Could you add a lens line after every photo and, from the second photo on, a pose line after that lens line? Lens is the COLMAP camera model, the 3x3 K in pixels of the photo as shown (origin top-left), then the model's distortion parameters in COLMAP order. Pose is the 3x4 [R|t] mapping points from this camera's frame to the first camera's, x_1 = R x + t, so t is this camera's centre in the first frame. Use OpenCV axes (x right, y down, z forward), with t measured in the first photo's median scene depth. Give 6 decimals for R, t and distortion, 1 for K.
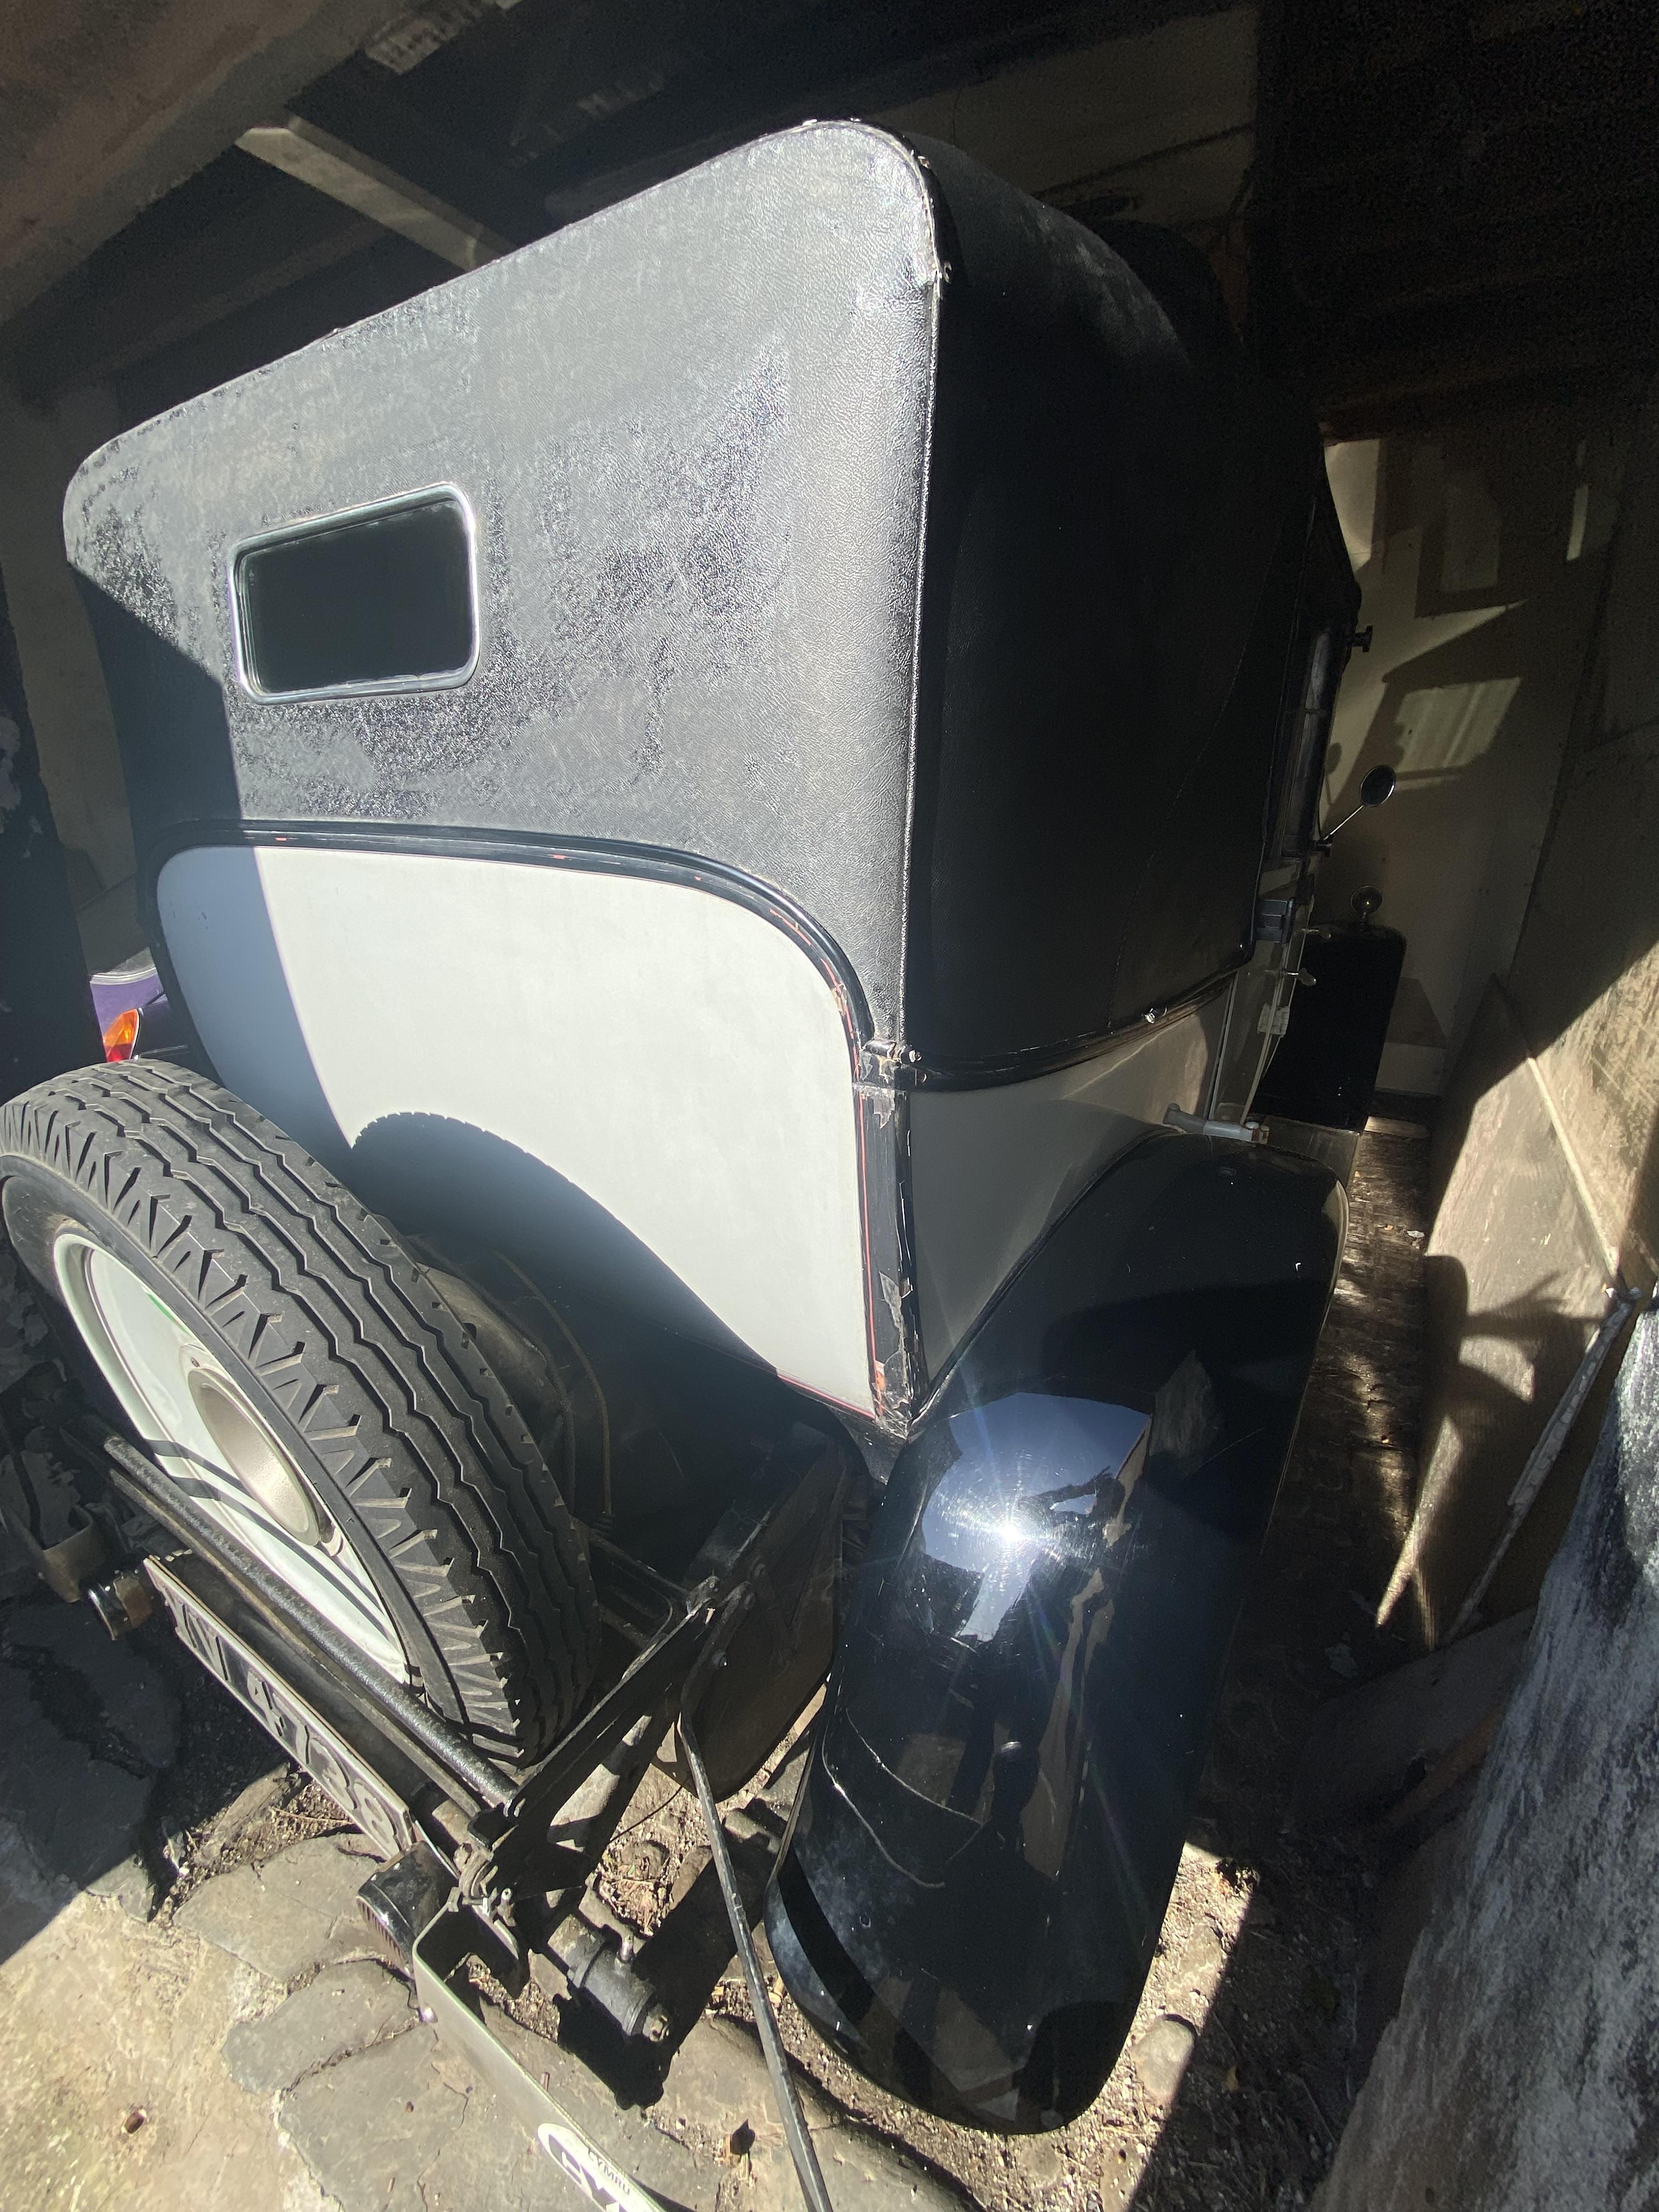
lens RADIAL K [[893.3, 0, 829.5], [0, 893.3, 1106.0], [0, 0, 1]] dist [0.014169, -0.018263]
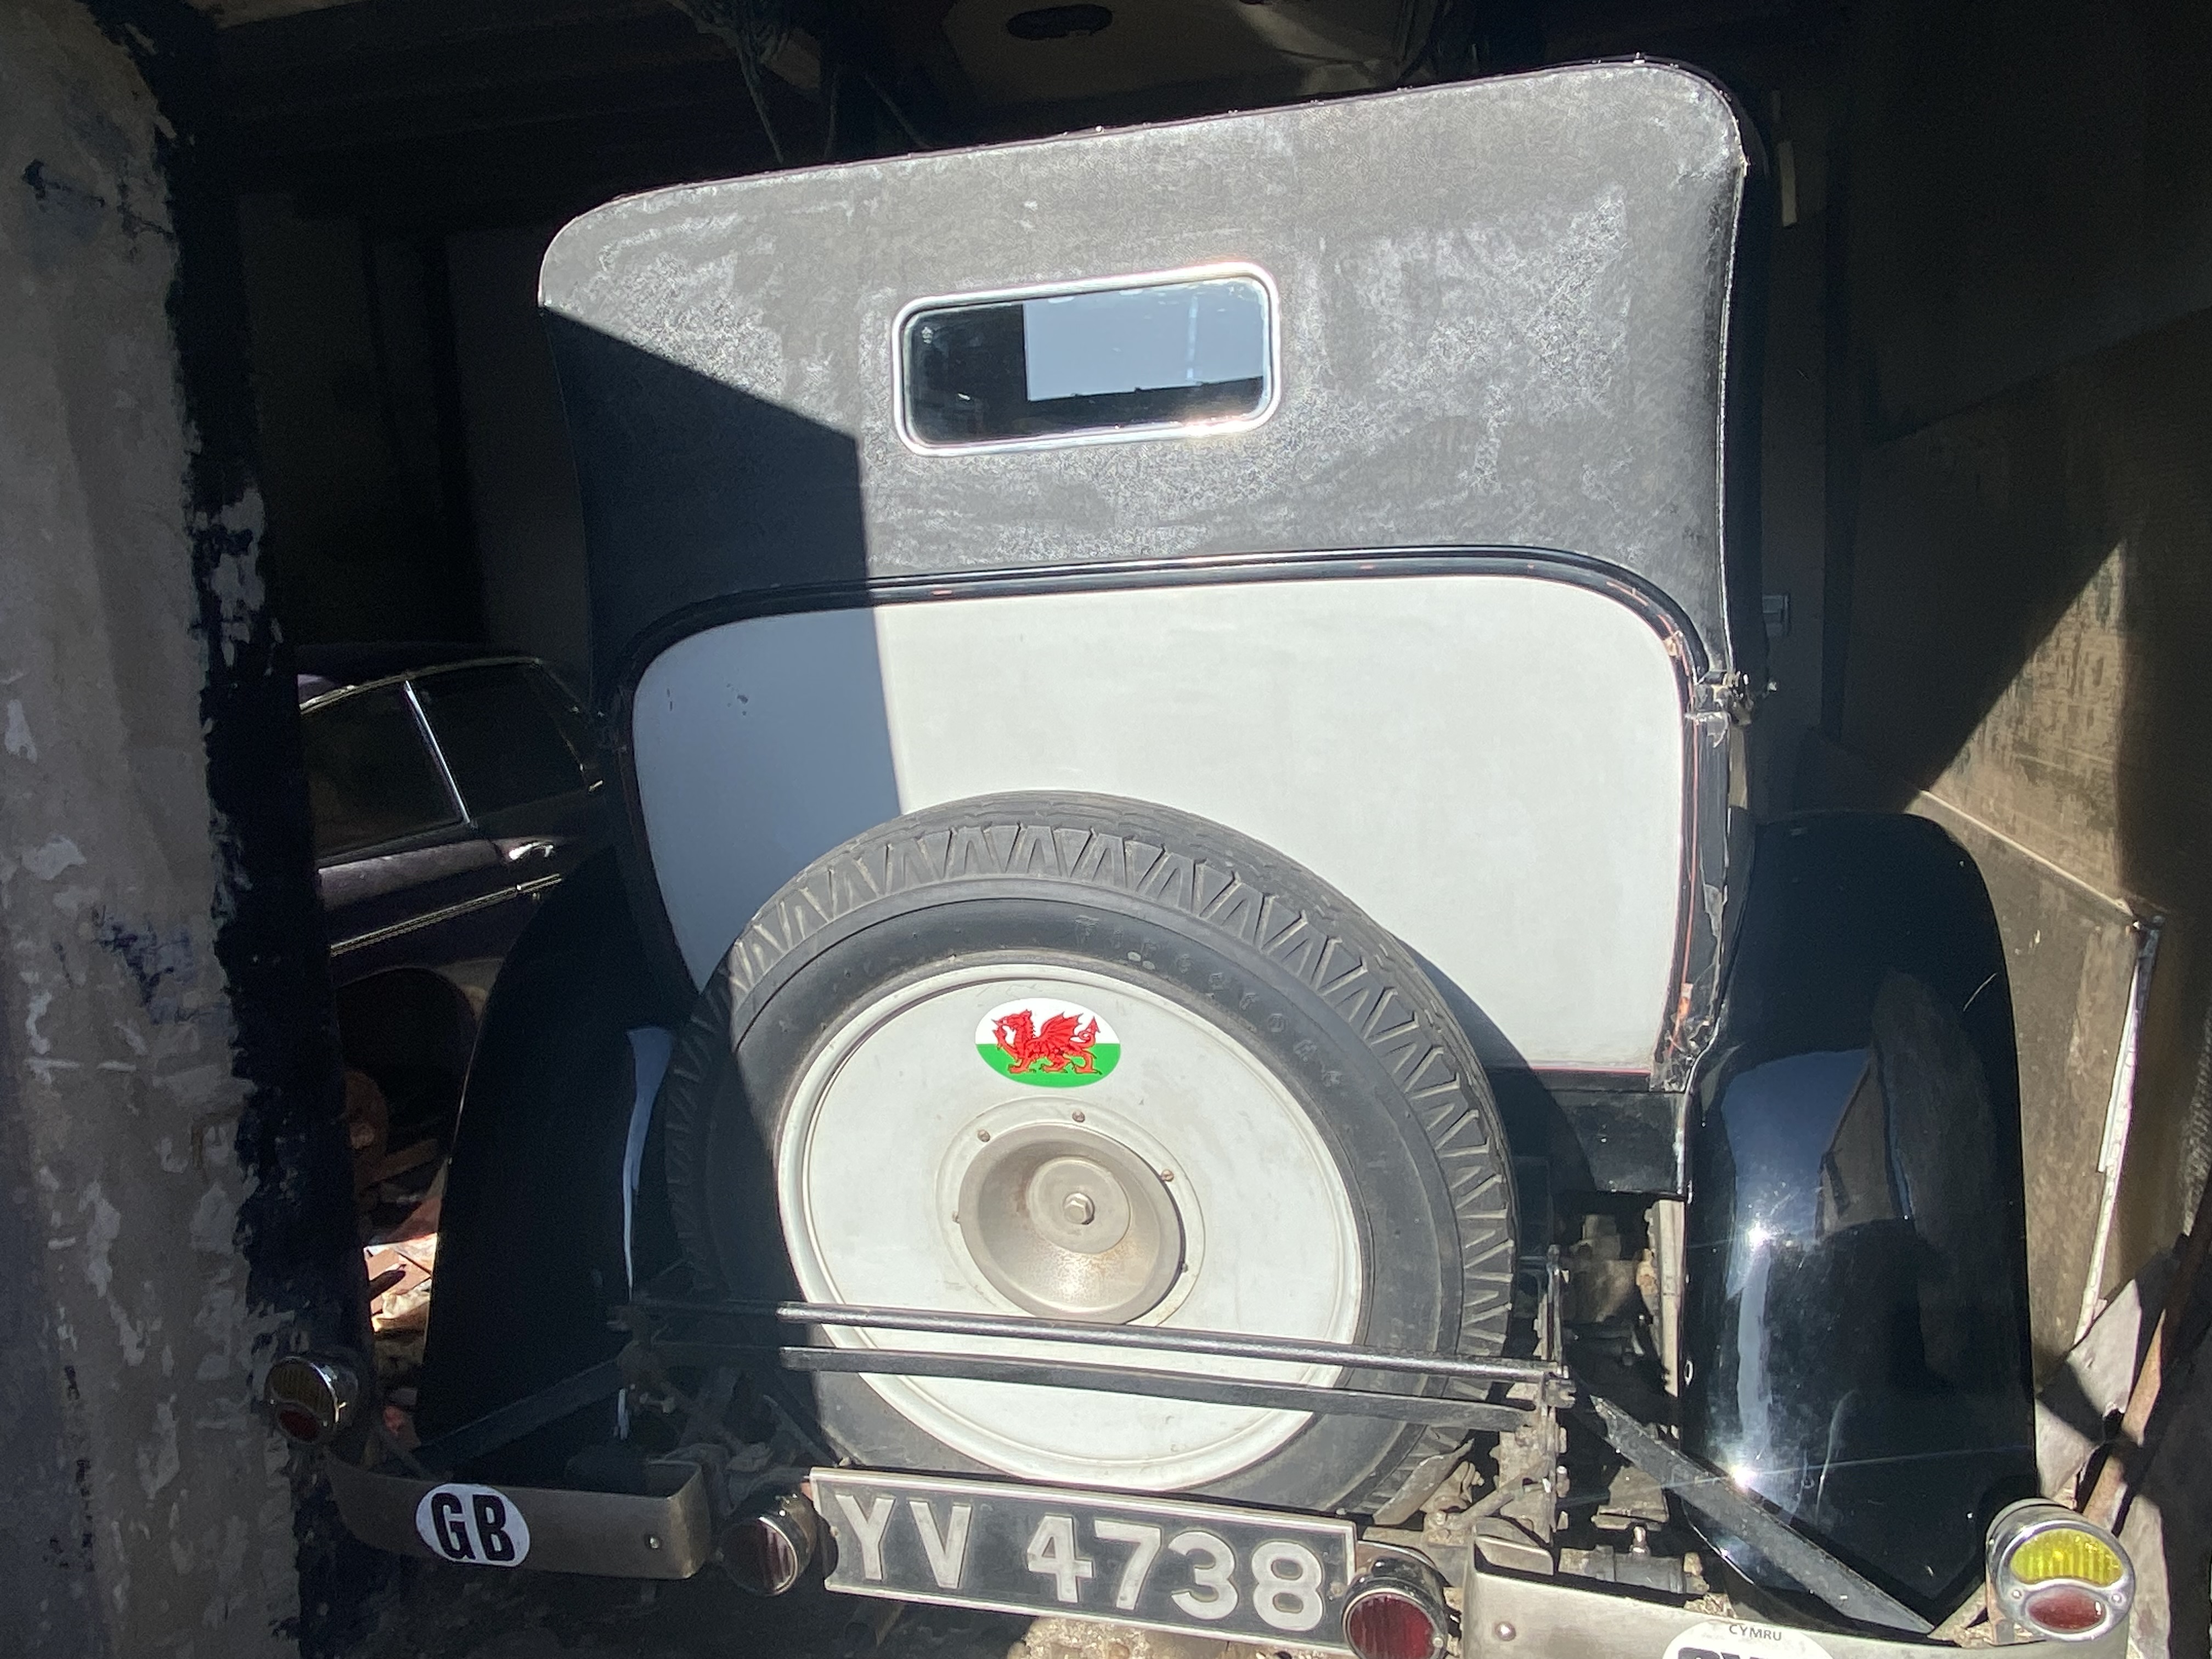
lens RADIAL K [[1598.9, 0, 1106.0], [0, 1598.9, 829.5], [0, 0, 1]] dist [-0.007139, -0.004452]
pose [[0.956953, -0.111270, 0.268067, -0.875301], [0.156464, 0.975673, -0.153563, 0.222893], [-0.244459, 0.188896, 0.951083, -0.569159]]
